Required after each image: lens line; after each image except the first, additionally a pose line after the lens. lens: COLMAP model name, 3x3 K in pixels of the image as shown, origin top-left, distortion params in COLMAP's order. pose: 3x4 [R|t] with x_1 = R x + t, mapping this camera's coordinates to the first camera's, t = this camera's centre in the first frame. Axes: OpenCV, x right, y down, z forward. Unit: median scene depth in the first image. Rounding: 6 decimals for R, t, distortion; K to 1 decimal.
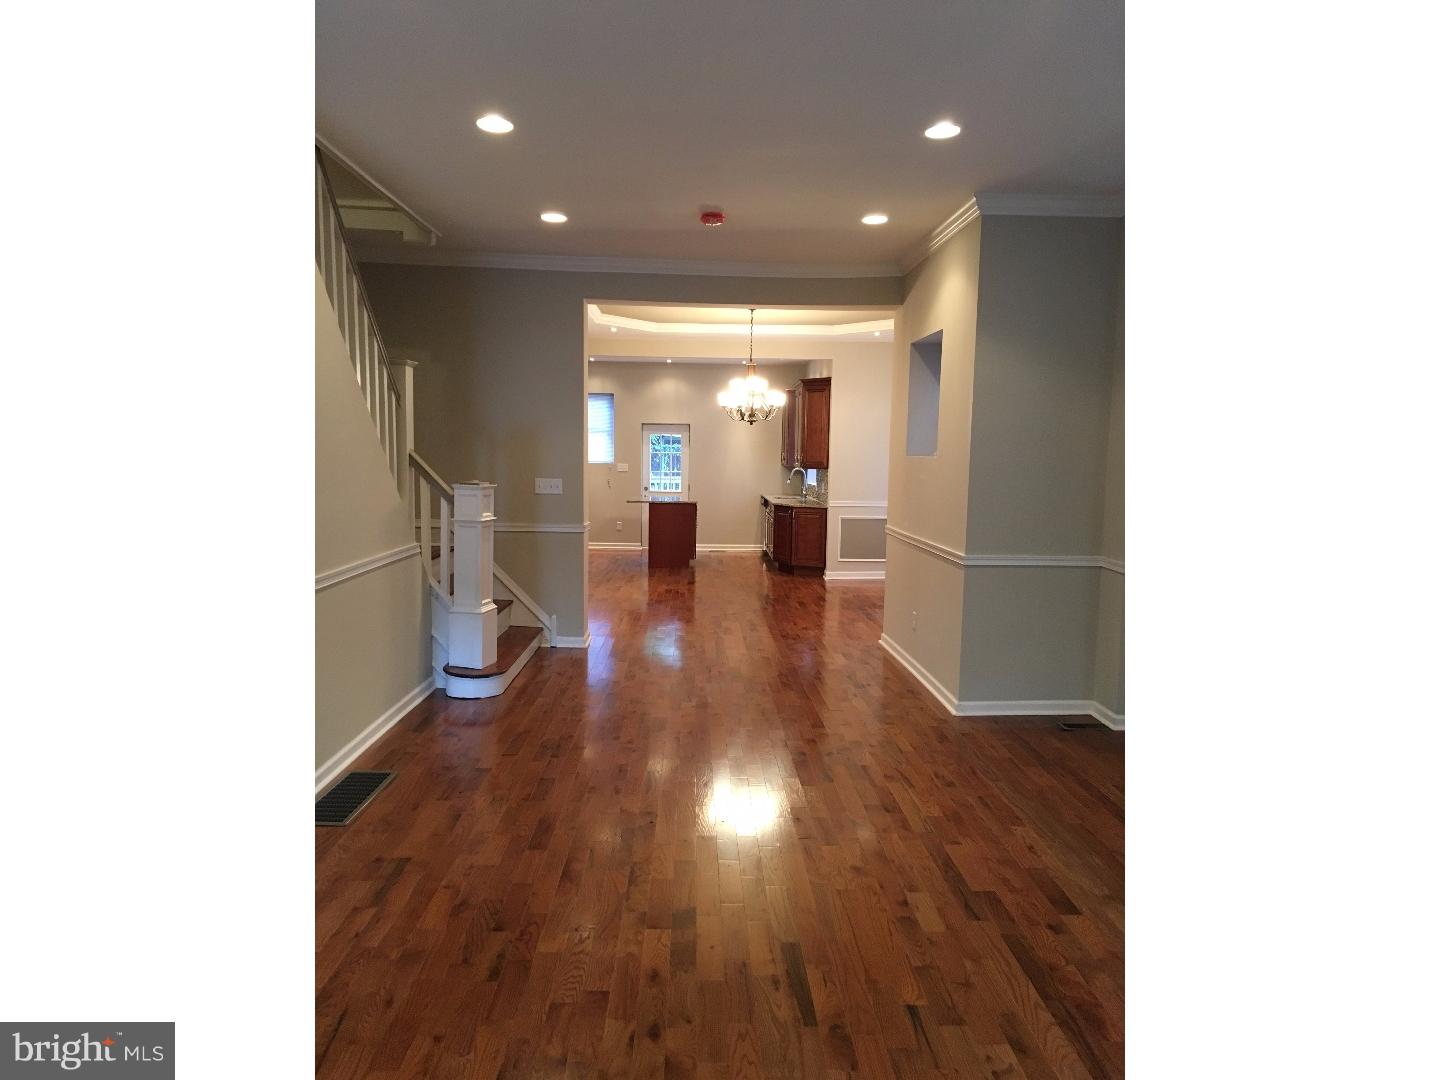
lens RADIAL K [[921.0, 0, 719.7], [0, 921.0, 535.4], [0, 0, 1]] dist [0.025208, -0.005553]
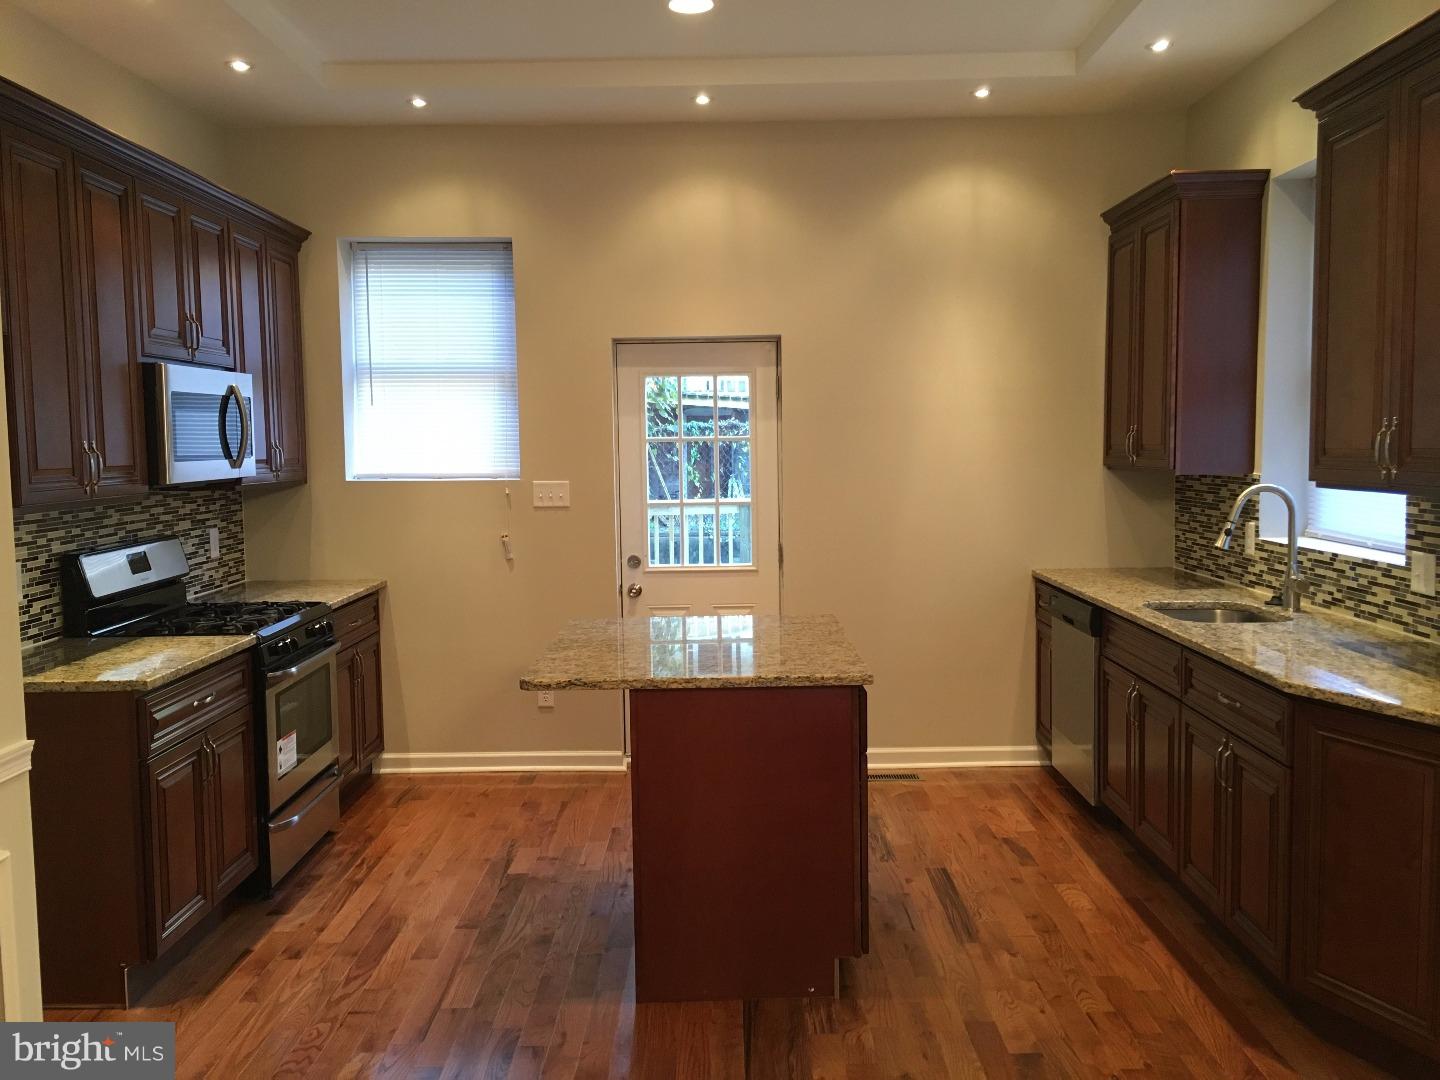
lens RADIAL K [[1217.1, 0, 722.9], [0, 1217.1, 542.8], [0, 0, 1]] dist [0.053138, -0.049593]
pose [[0.999157, -0.027027, -0.030904, -0.088274], [0.026864, 0.999623, -0.005701, -0.120763], [0.031047, 0.004866, 0.999506, 1.366448]]
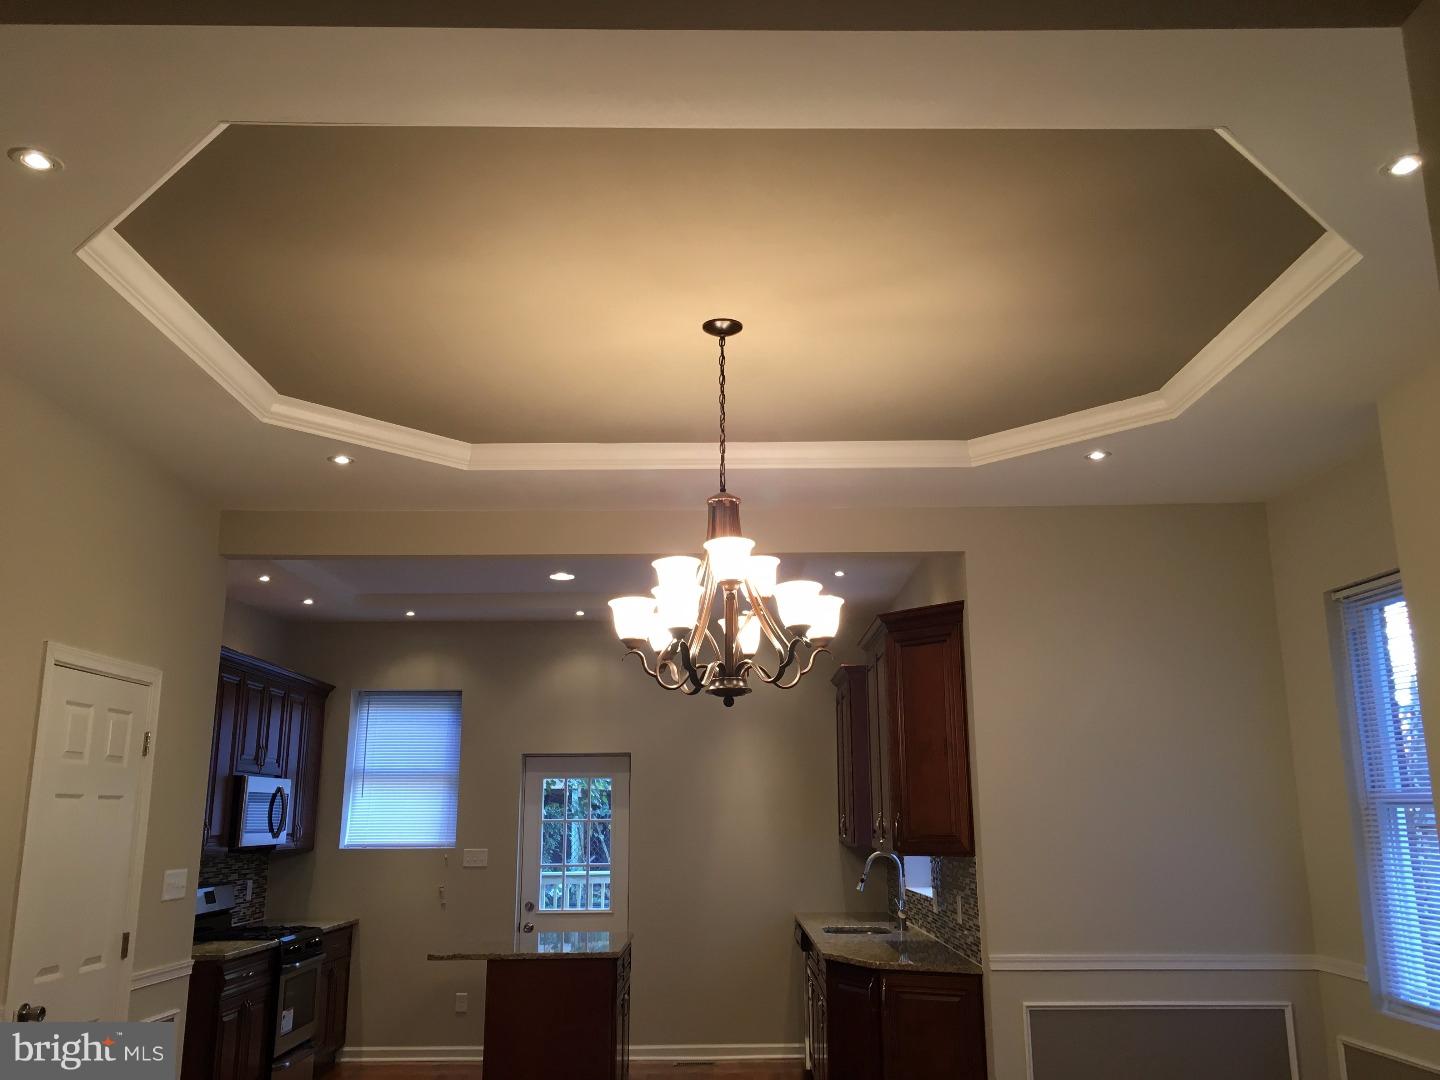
lens RADIAL K [[1217.1, 0, 721.4], [0, 1217.1, 529.5], [0, 0, 1]] dist [0.053138, -0.049593]
pose [[0.999470, -0.026409, -0.019035, 0.057810], [0.018924, 0.947111, -0.320348, -0.073218], [0.026488, 0.319818, 0.947109, 0.895079]]
